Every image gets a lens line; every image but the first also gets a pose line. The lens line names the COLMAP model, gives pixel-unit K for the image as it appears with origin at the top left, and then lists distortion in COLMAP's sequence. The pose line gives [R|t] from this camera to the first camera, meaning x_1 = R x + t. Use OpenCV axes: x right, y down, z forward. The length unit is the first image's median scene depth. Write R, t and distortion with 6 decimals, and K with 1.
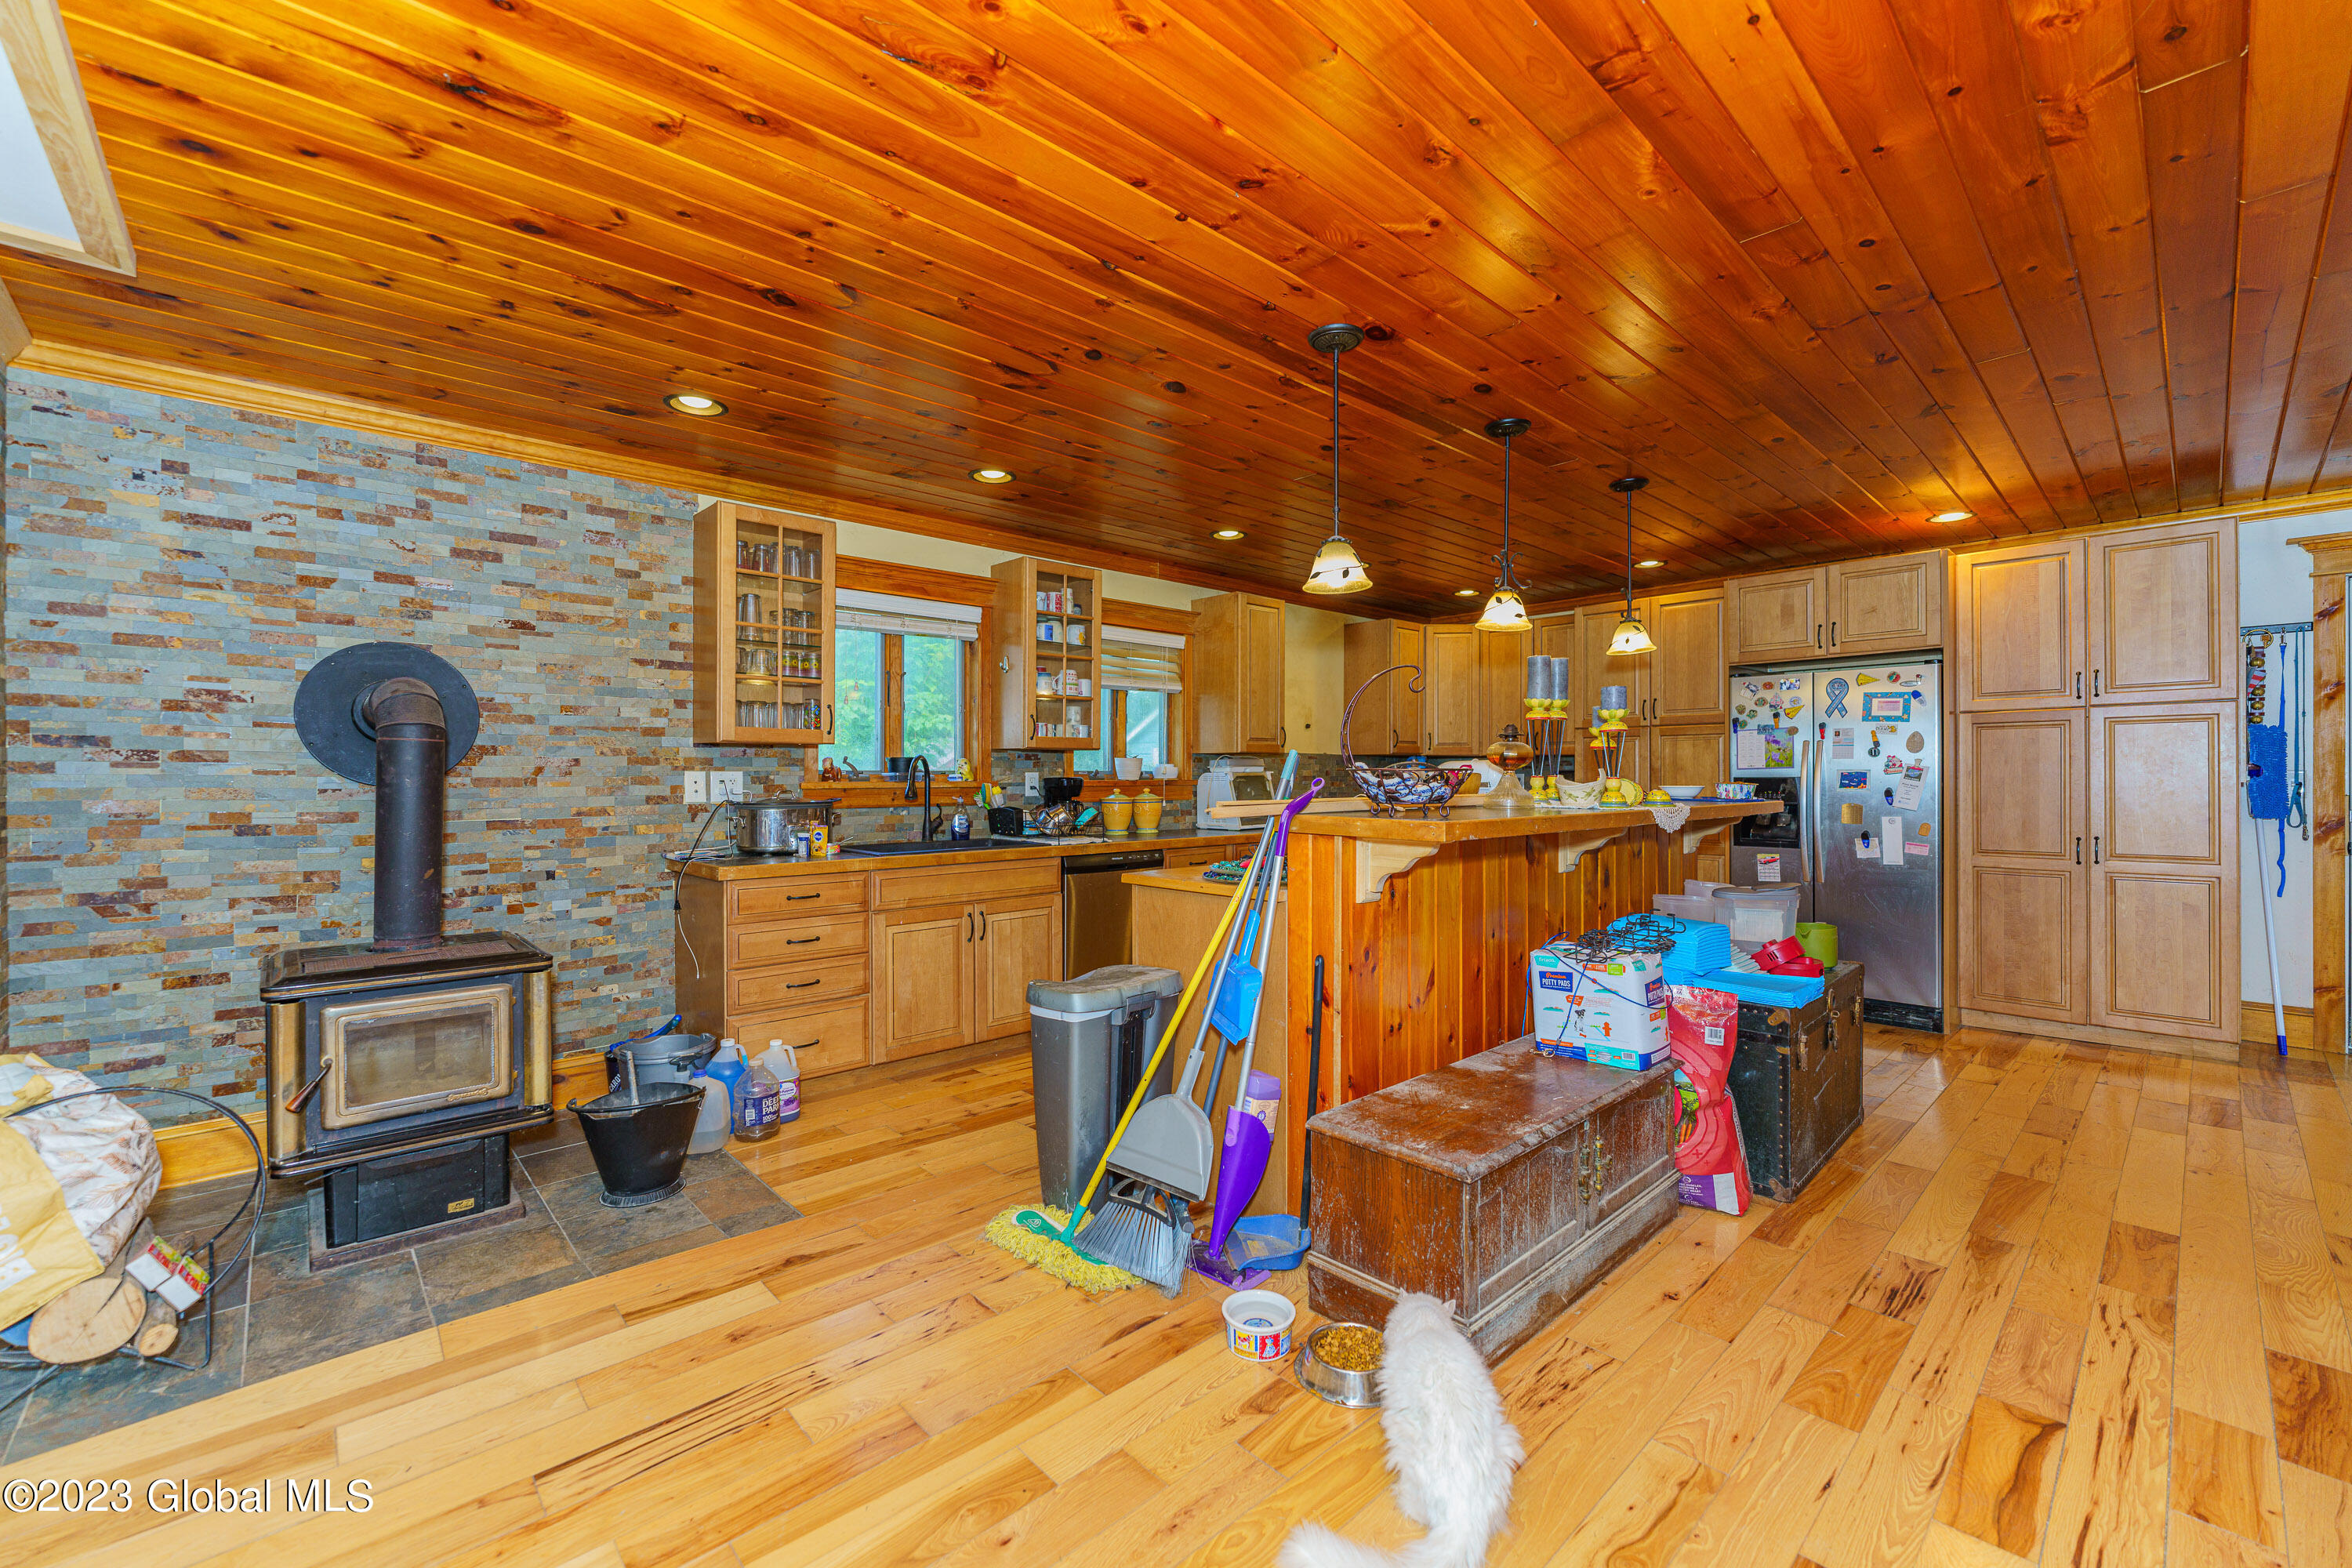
lens RADIAL K [[962.0, 0, 1177.7], [0, 962.0, 779.0], [0, 0, 1]] dist [-0.004771, 0.000508]
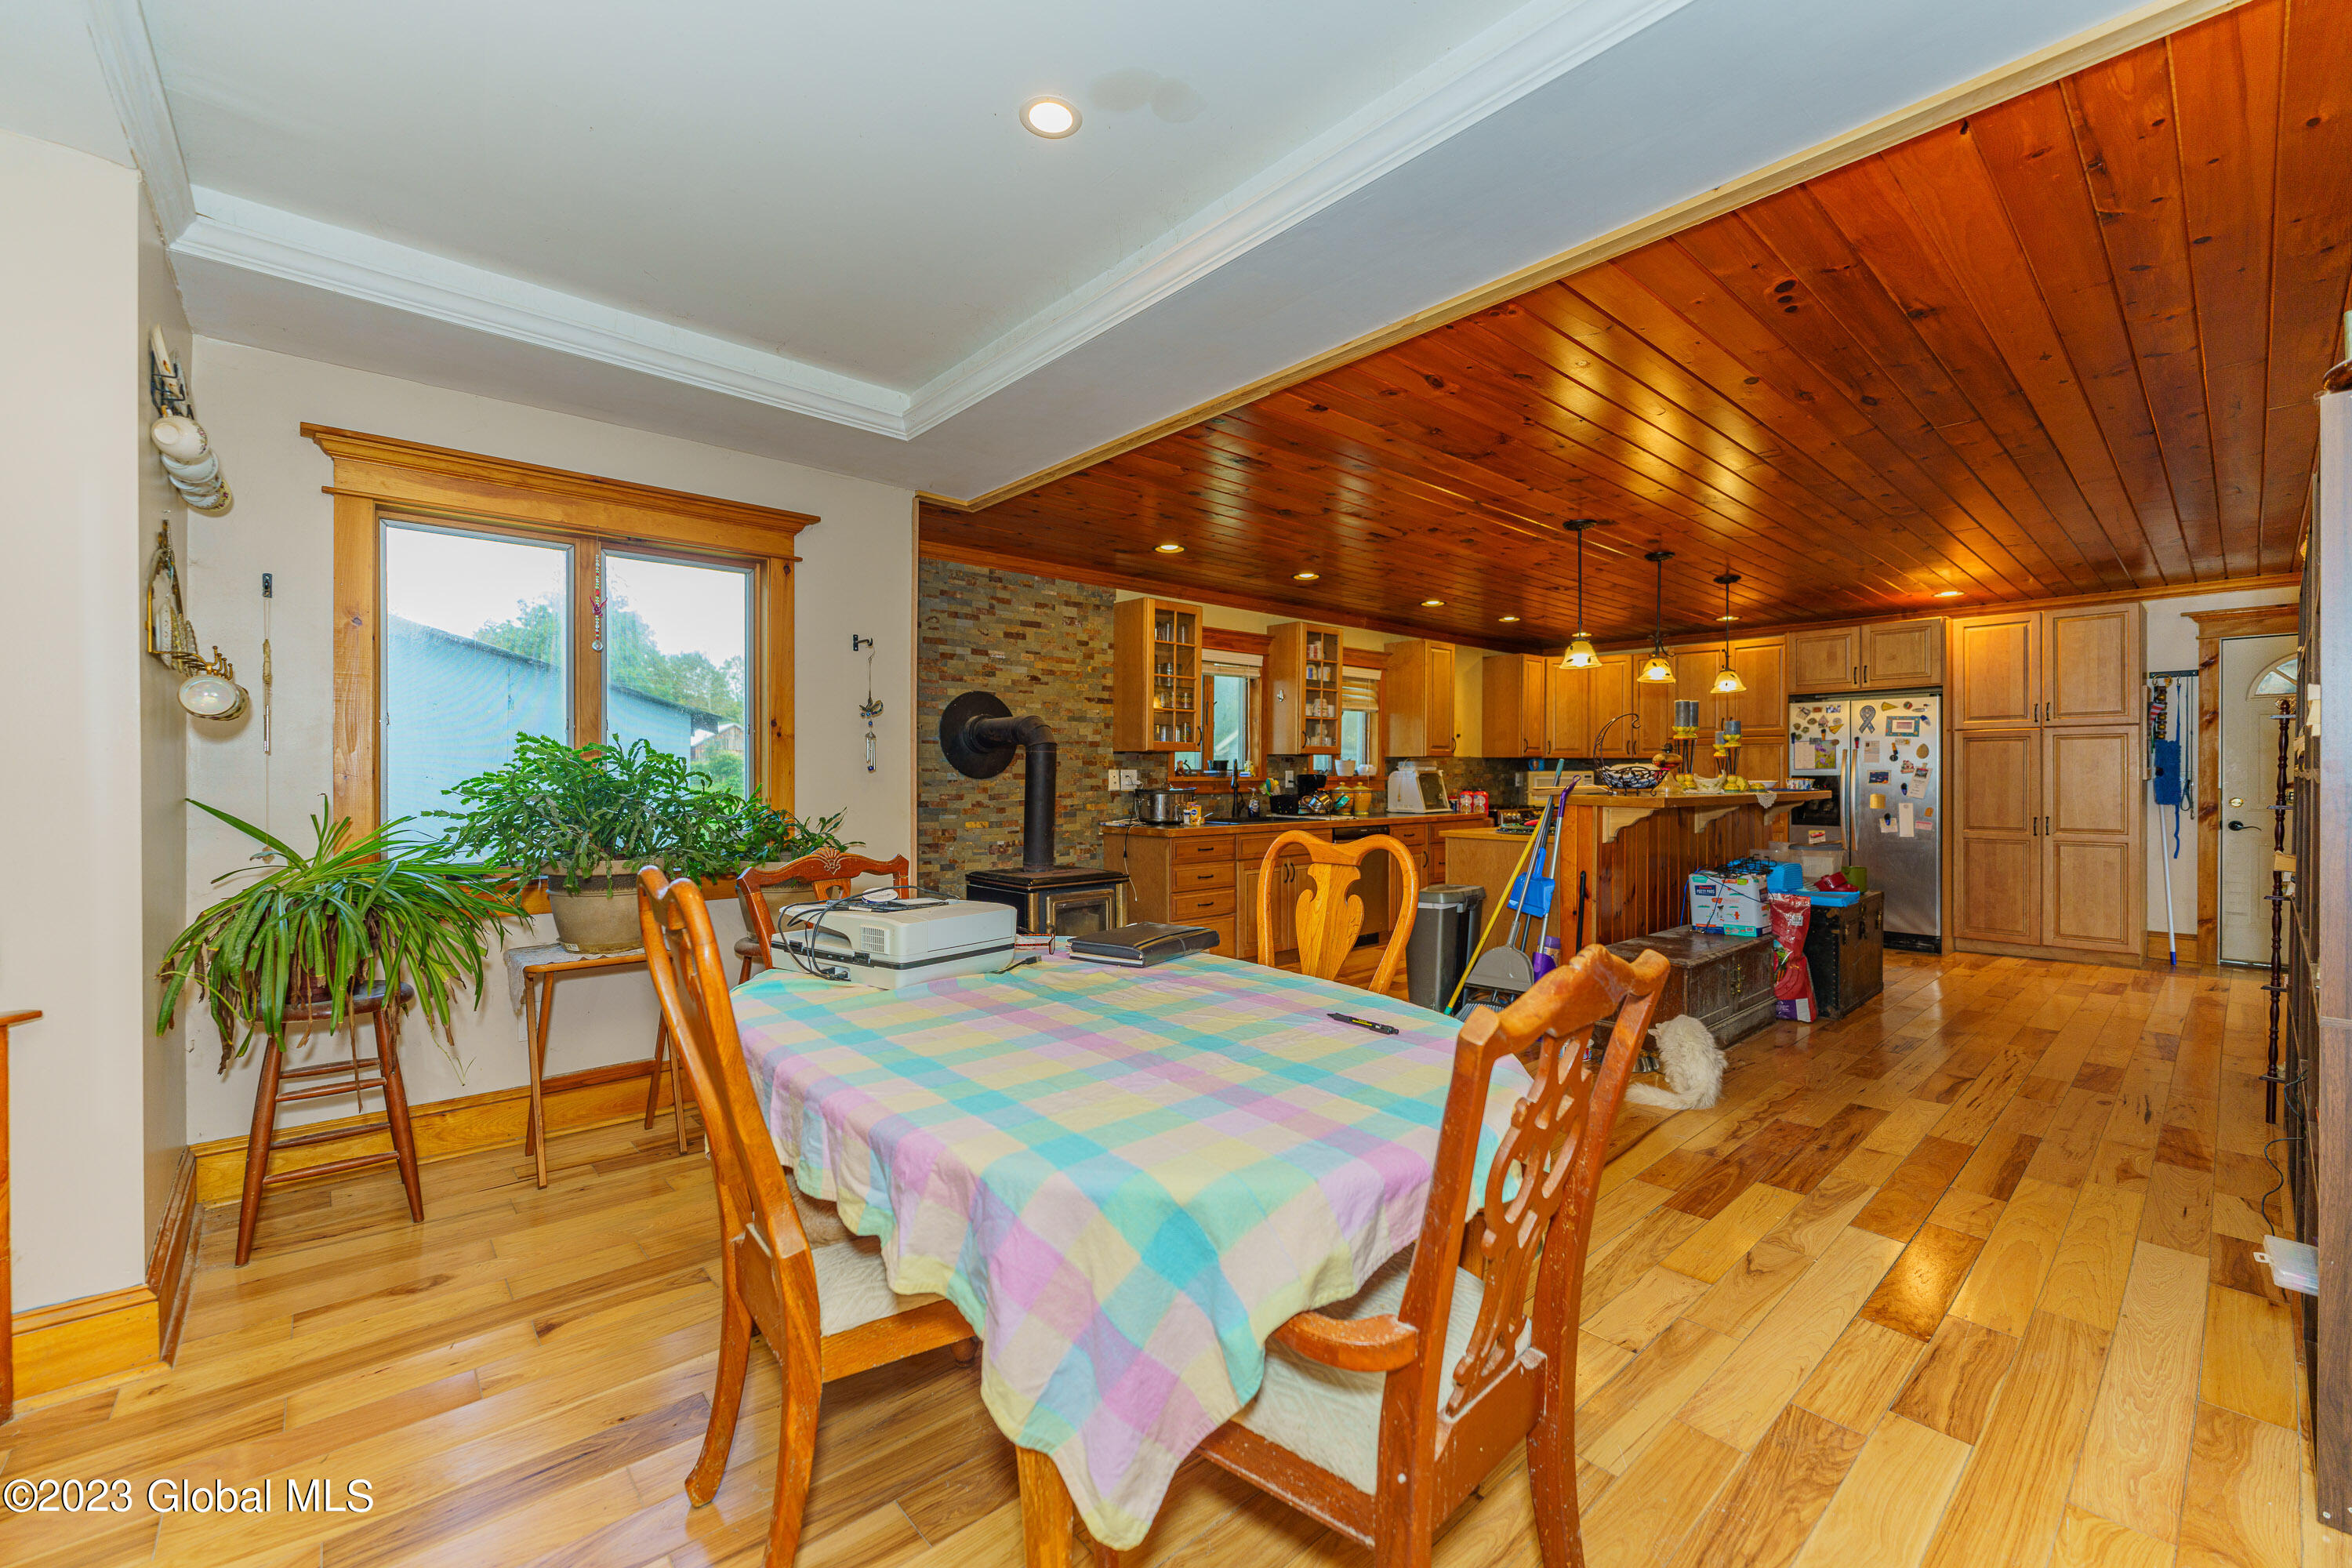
lens RADIAL K [[962.0, 0, 1177.7], [0, 962.0, 779.3], [0, 0, 1]] dist [-0.004771, 0.000508]
pose [[0.999791, 0.002509, -0.020297, -0.360062], [-0.002445, 0.999992, 0.003173, 0.002259], [0.020305, -0.003123, 0.999789, -0.521112]]
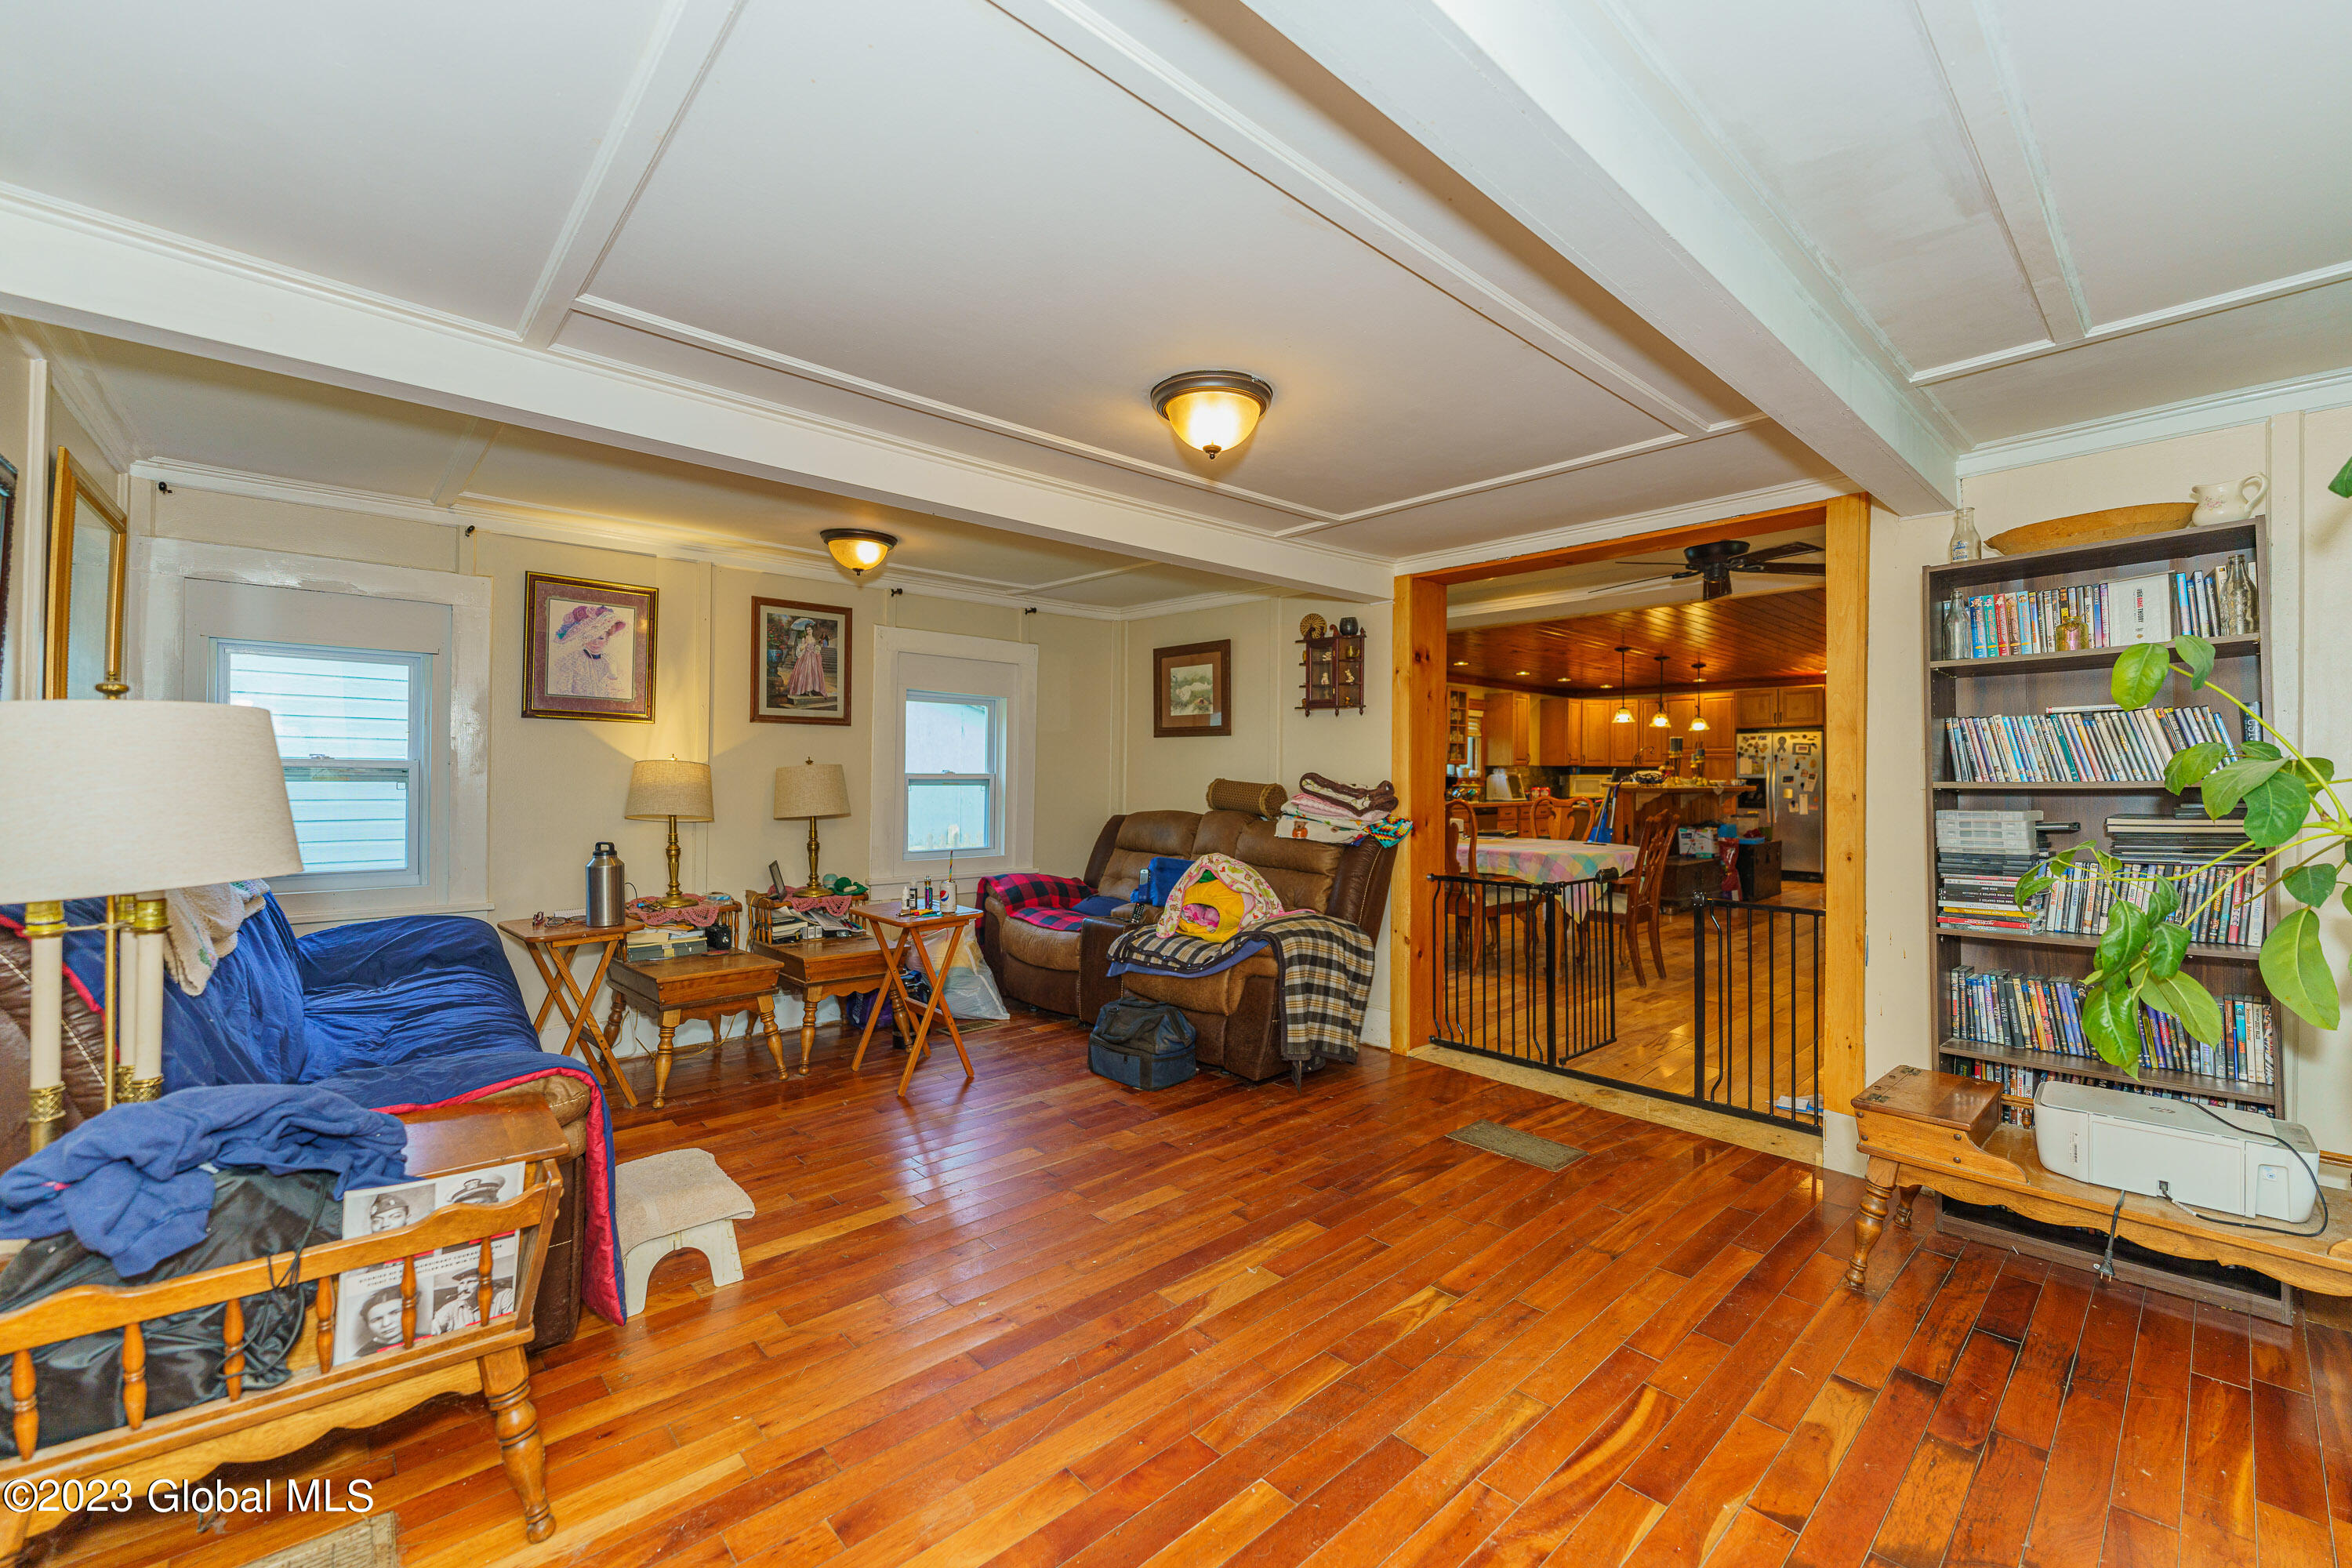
lens RADIAL K [[962.0, 0, 1183.6], [0, 962.0, 766.0], [0, 0, 1]] dist [-0.004771, 0.000508]
pose [[0.999986, 0.005090, -0.001671, -0.944036], [-0.005113, 0.999891, -0.013838, 0.011317], [0.001600, 0.013846, 0.999903, -1.648505]]
